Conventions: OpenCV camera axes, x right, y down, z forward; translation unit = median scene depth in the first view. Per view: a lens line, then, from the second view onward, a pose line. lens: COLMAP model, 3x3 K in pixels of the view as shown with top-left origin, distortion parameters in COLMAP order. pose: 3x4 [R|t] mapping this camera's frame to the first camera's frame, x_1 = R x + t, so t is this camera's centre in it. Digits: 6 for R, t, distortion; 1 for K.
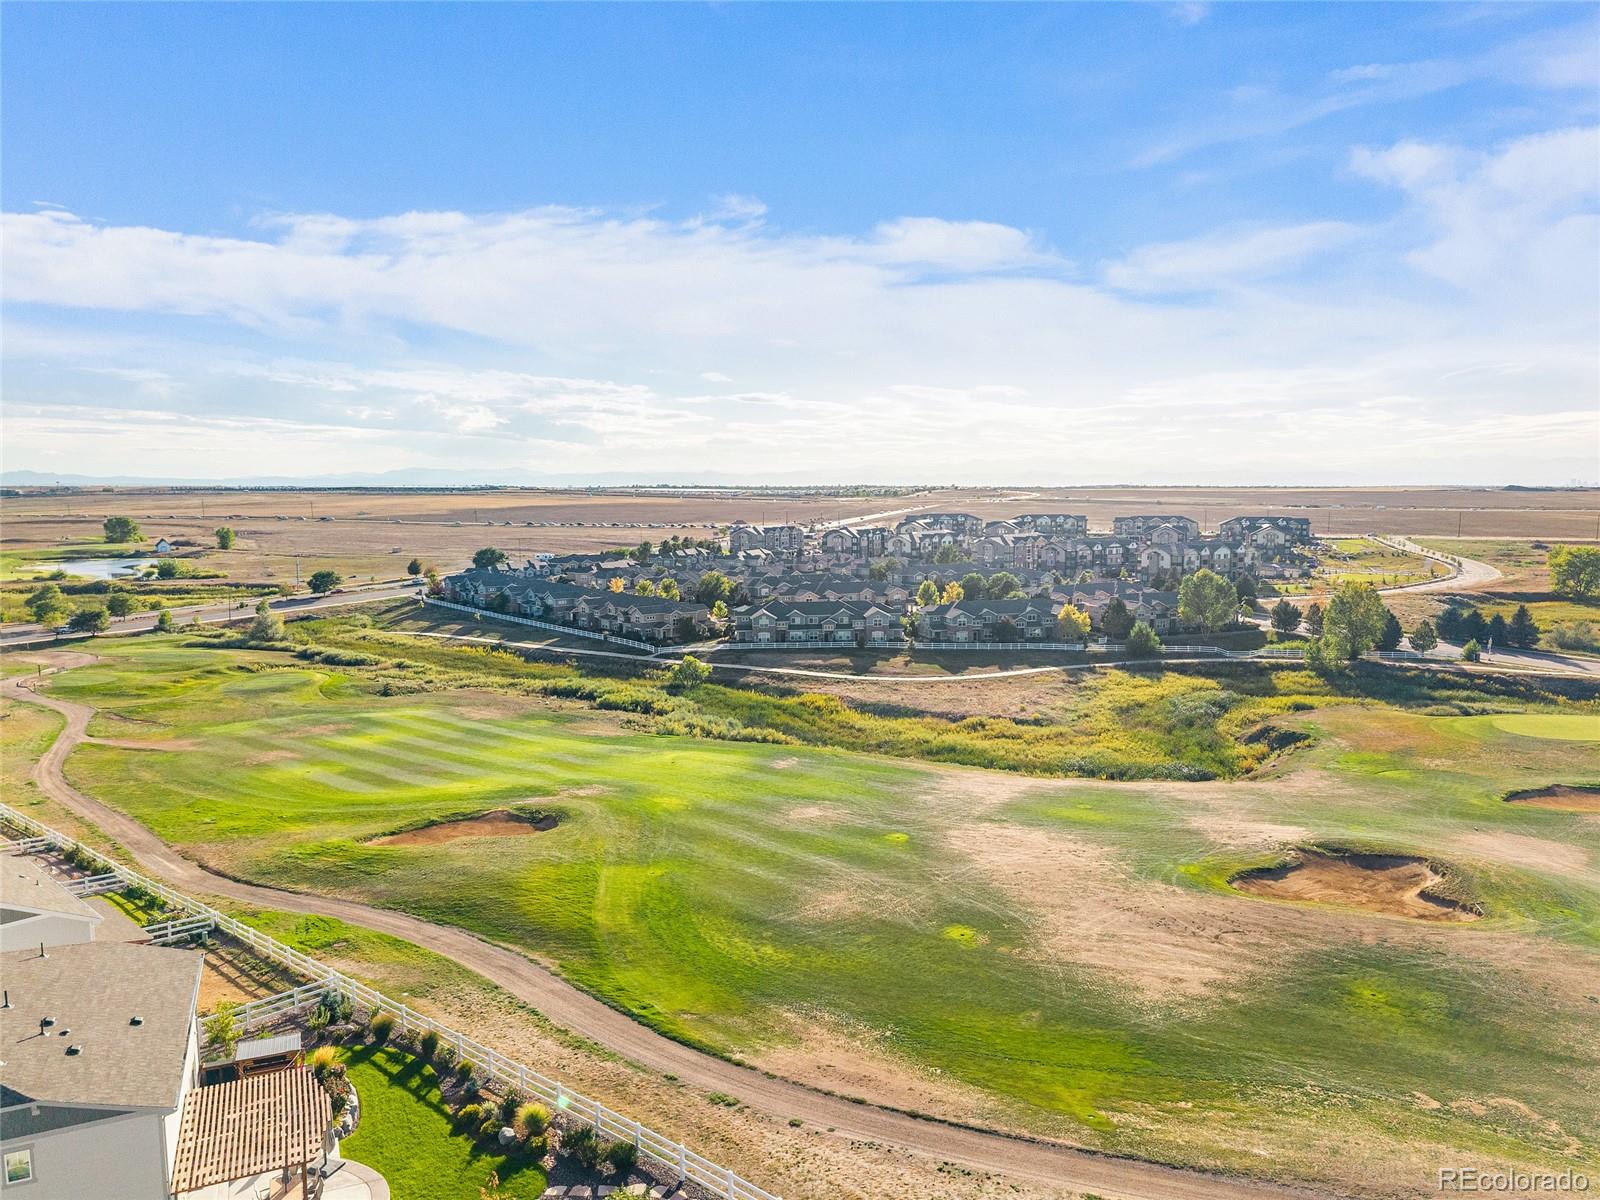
lens RADIAL K [[1100.6, 0, 800.0], [0, 1100.6, 600.0], [0, 0, 1]] dist [0.041276, -0.051558]
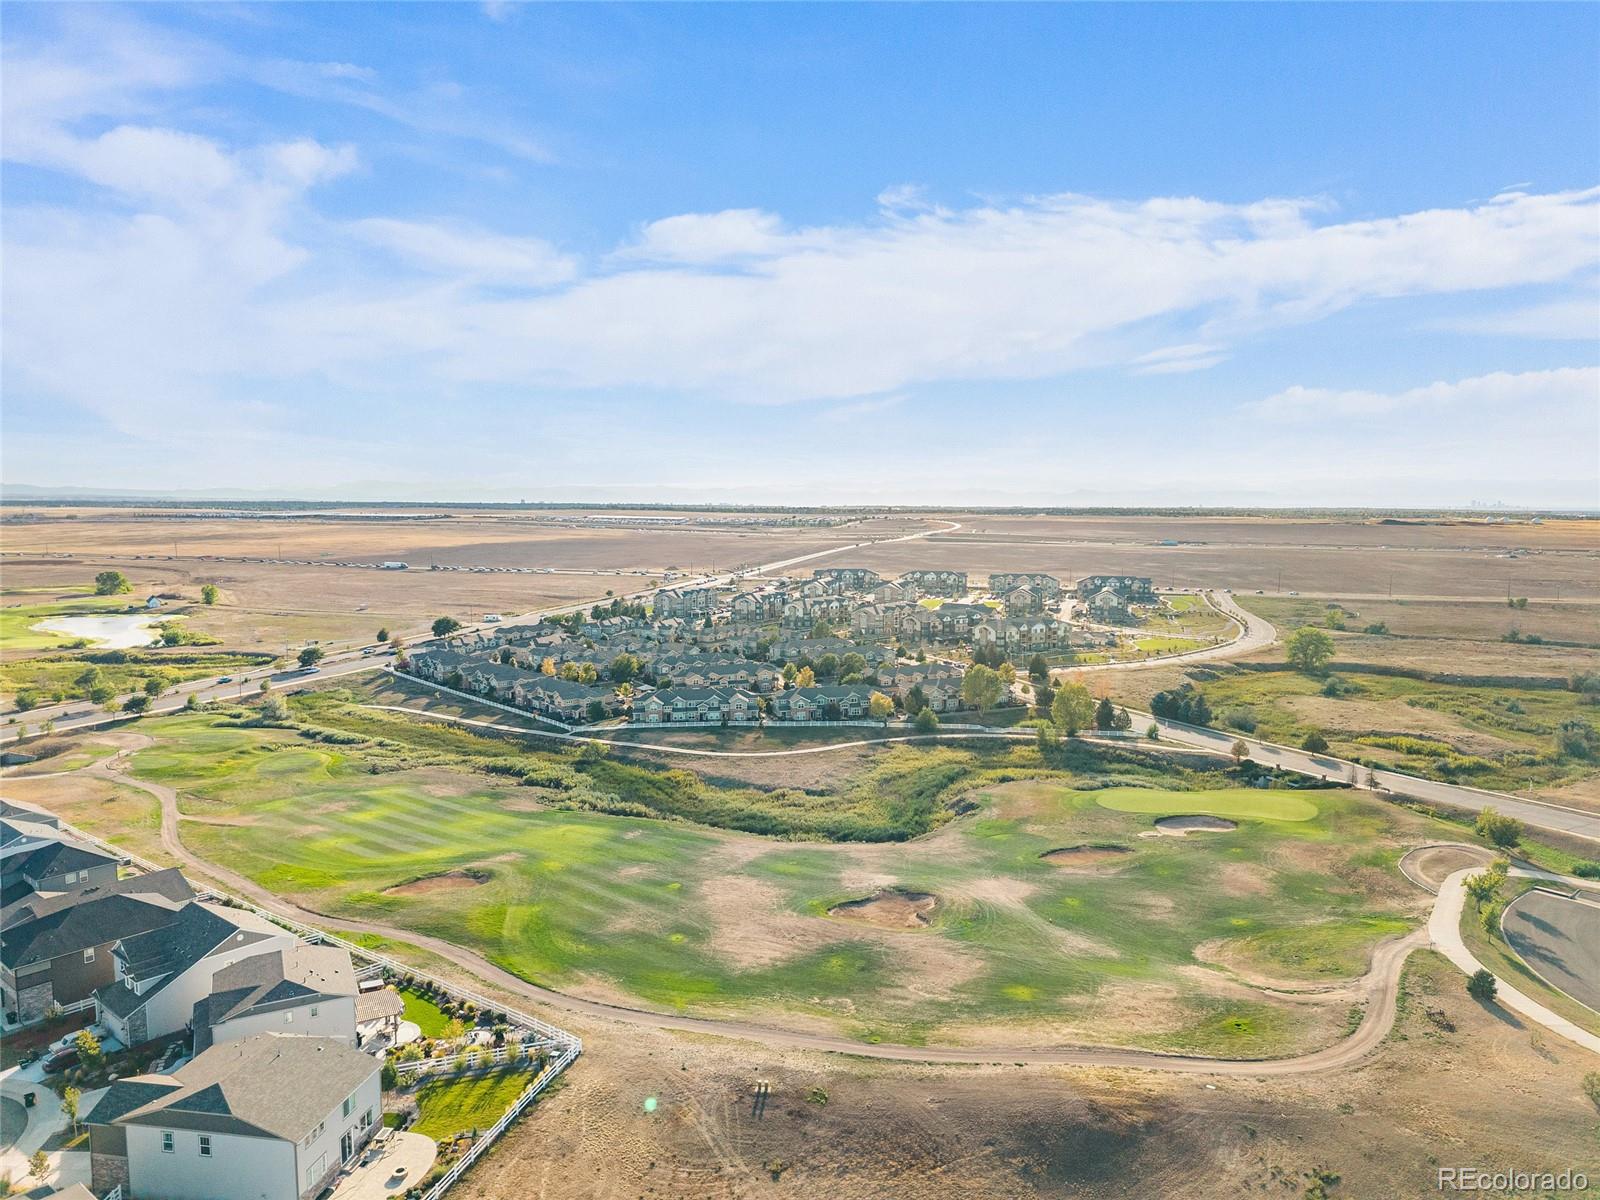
lens RADIAL K [[1071.2, 0, 800.0], [0, 1071.2, 600.0], [0, 0, 1]] dist [0.026461, -0.024795]
pose [[0.998880, 0.002544, 0.047247, 0.101585], [-0.002075, 0.999948, -0.009967, -0.118234], [-0.047270, 0.009858, 0.998834, -0.389928]]
